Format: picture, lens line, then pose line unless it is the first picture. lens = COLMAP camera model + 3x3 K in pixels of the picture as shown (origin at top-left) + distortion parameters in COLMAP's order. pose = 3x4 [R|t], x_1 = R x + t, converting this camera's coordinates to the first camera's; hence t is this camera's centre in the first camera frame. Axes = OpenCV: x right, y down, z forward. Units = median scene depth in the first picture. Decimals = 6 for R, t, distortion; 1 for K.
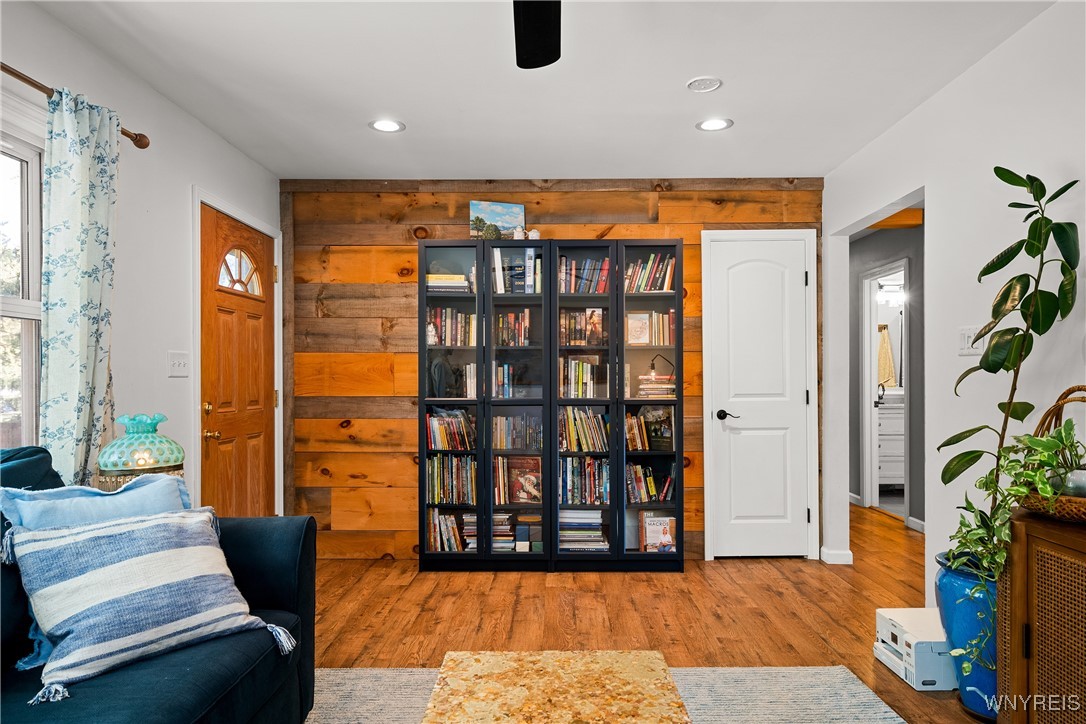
lens RADIAL K [[687.2, 0, 545.7], [0, 687.2, 382.1], [0, 0, 1]] dist [0.002137, 0.000515]
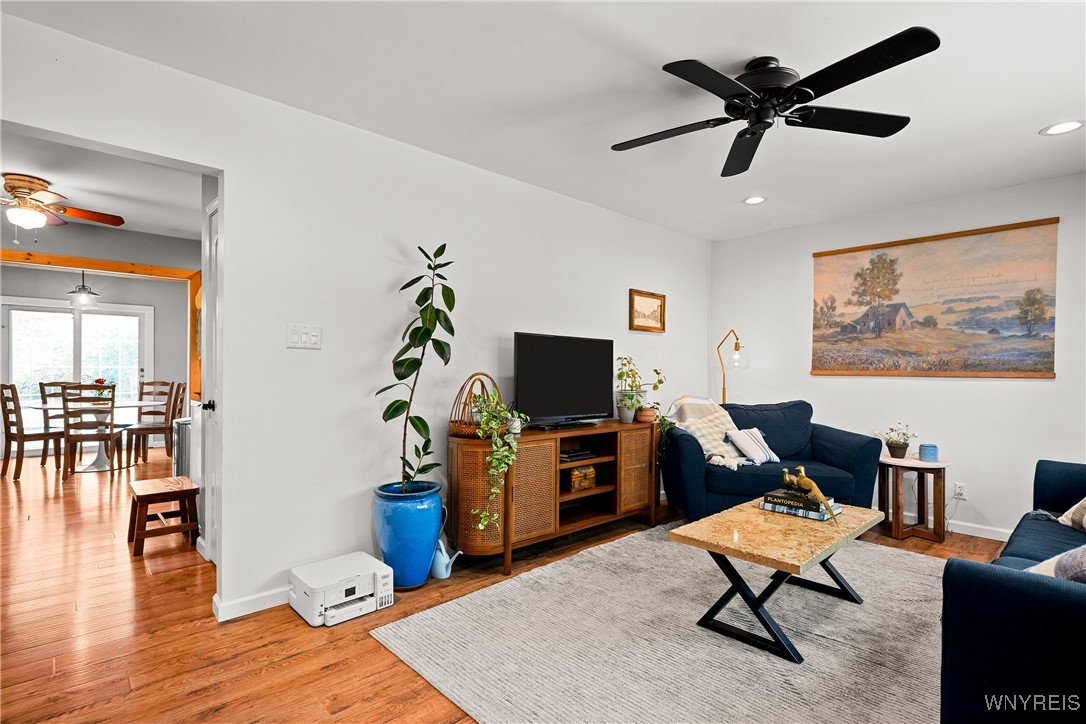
lens RADIAL K [[522.6, 0, 540.4], [0, 522.6, 368.8], [0, 0, 1]] dist [-0.000018, 0.000017]
pose [[-0.688370, -0.000844, 0.725359, -0.224765], [-0.001207, 0.999999, 0.000018, -0.003969], [-0.725359, -0.000863, -0.688370, 0.863066]]
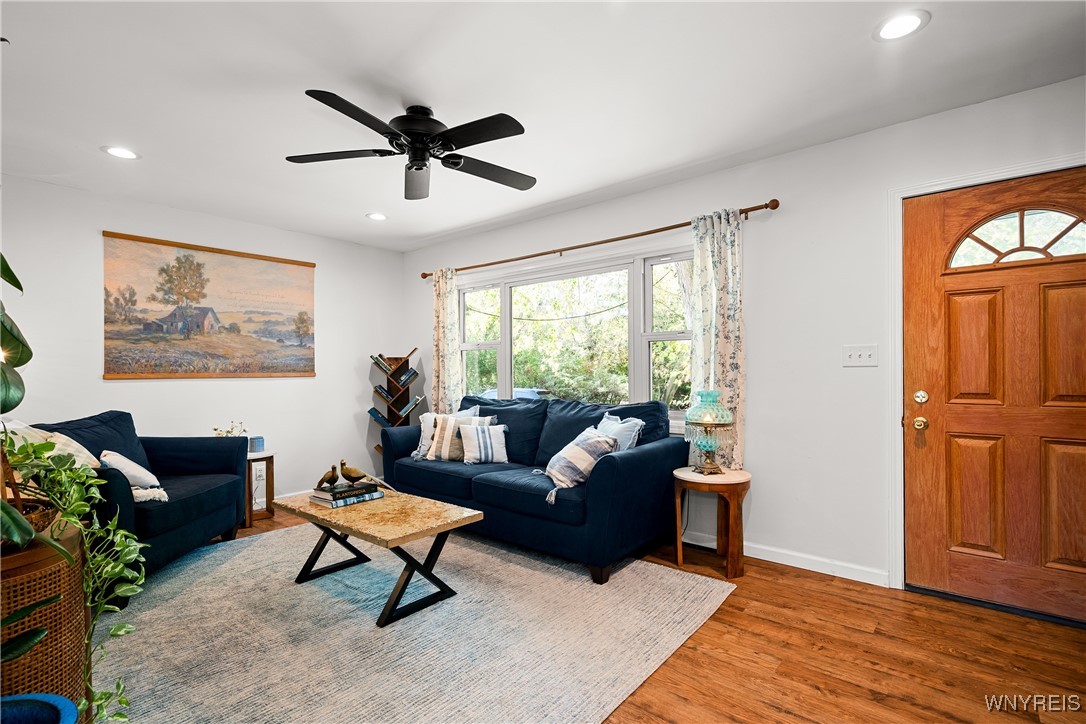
lens RADIAL K [[522.6, 0, 540.4], [0, 522.6, 368.8], [0, 0, 1]] dist [-0.000018, 0.000017]
pose [[-0.640056, 0.006292, -0.768303, 0.361696], [0.006619, 0.999975, 0.002675, -0.007040], [0.768300, -0.003374, -0.640081, 0.845499]]
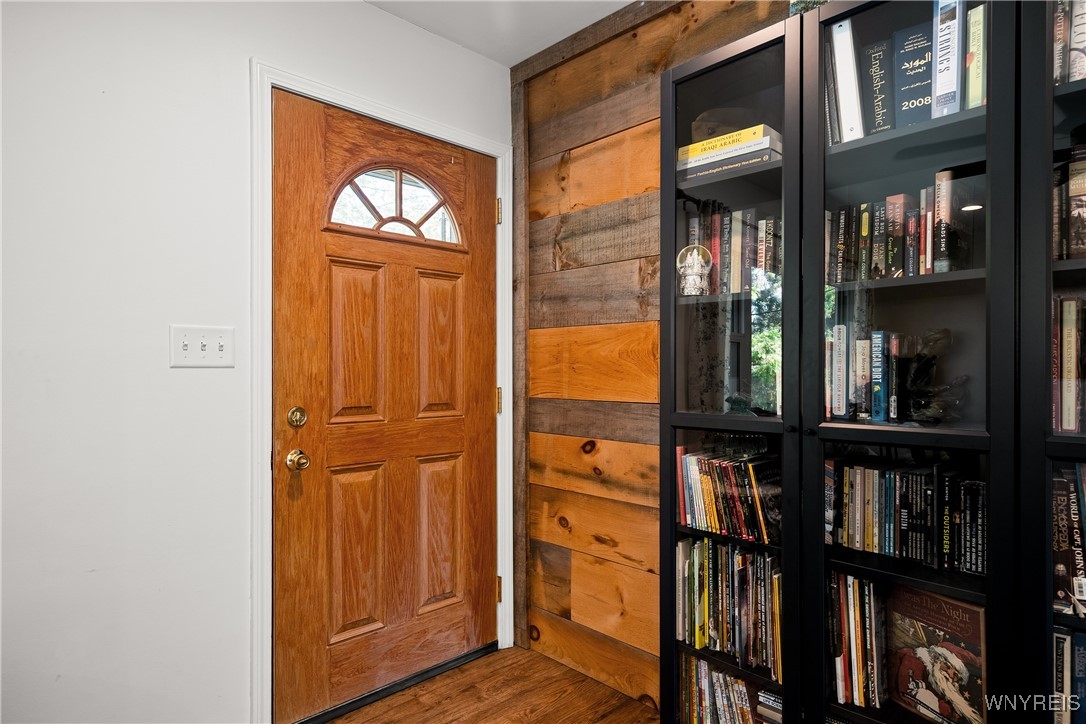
lens RADIAL K [[603.0, 0, 541.5], [0, 603.0, 372.5], [0, 0, 1]] dist [0.003638, 0.000434]
pose [[0.705411, 0.001706, -0.708797, 0.045540], [-0.002307, 0.999997, 0.000111, -0.002597], [0.708795, 0.001556, 0.705413, 0.612878]]
